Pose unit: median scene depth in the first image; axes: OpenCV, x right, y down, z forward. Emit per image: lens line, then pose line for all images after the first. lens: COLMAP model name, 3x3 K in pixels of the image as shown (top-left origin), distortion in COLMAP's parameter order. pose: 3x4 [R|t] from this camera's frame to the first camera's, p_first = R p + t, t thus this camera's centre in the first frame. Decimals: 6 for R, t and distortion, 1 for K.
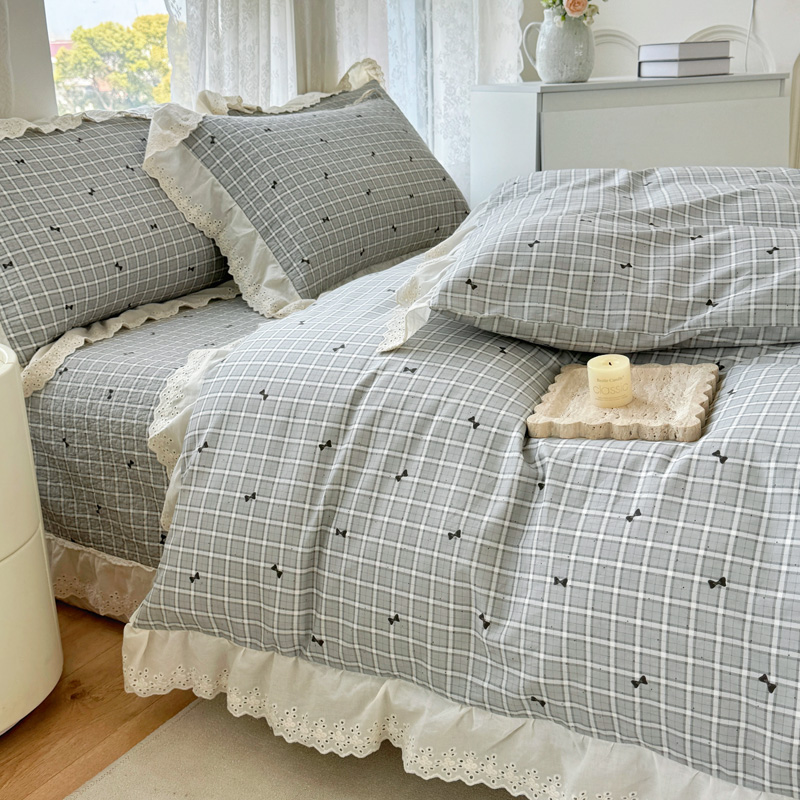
lens RADIAL K [[1057.7, 0, 394.3], [0, 1057.7, 393.9], [0, 0, 1]] dist [0.082063, 0.000000]
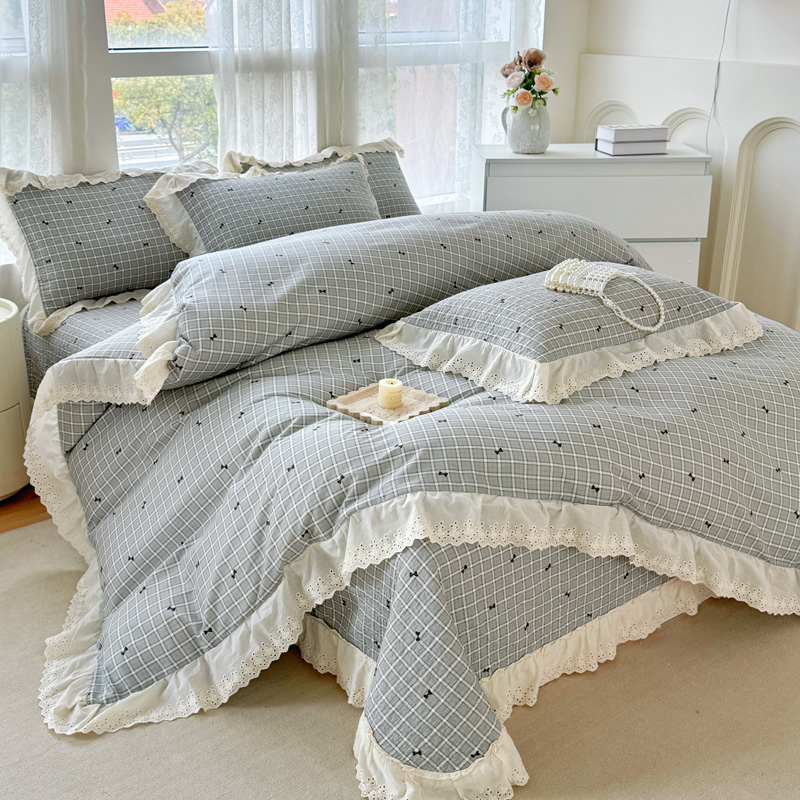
lens RADIAL K [[1057.7, 0, 398.0], [0, 1057.7, 395.1], [0, 0, 1]] dist [0.082063, 0.000000]
pose [[0.940437, 0.156831, -0.301634, 0.687928], [-0.141735, 0.987323, 0.071443, -0.097458], [0.309015, -0.024435, 0.950743, -0.479529]]
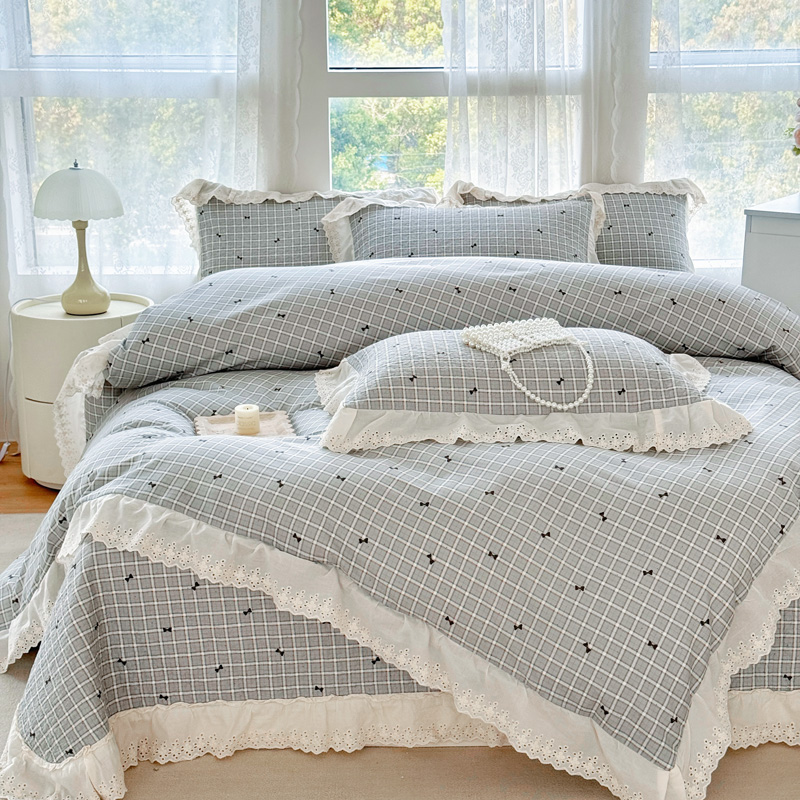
lens RADIAL K [[1478.6, 0, 397.7], [0, 1478.6, 392.4], [0, 0, 1]] dist [0.102981, 0.000000]
pose [[0.540270, 0.249043, -0.803795, 1.671485], [-0.271944, 0.955620, 0.113297, -0.263809], [0.796339, 0.157376, 0.584019, -0.162754]]
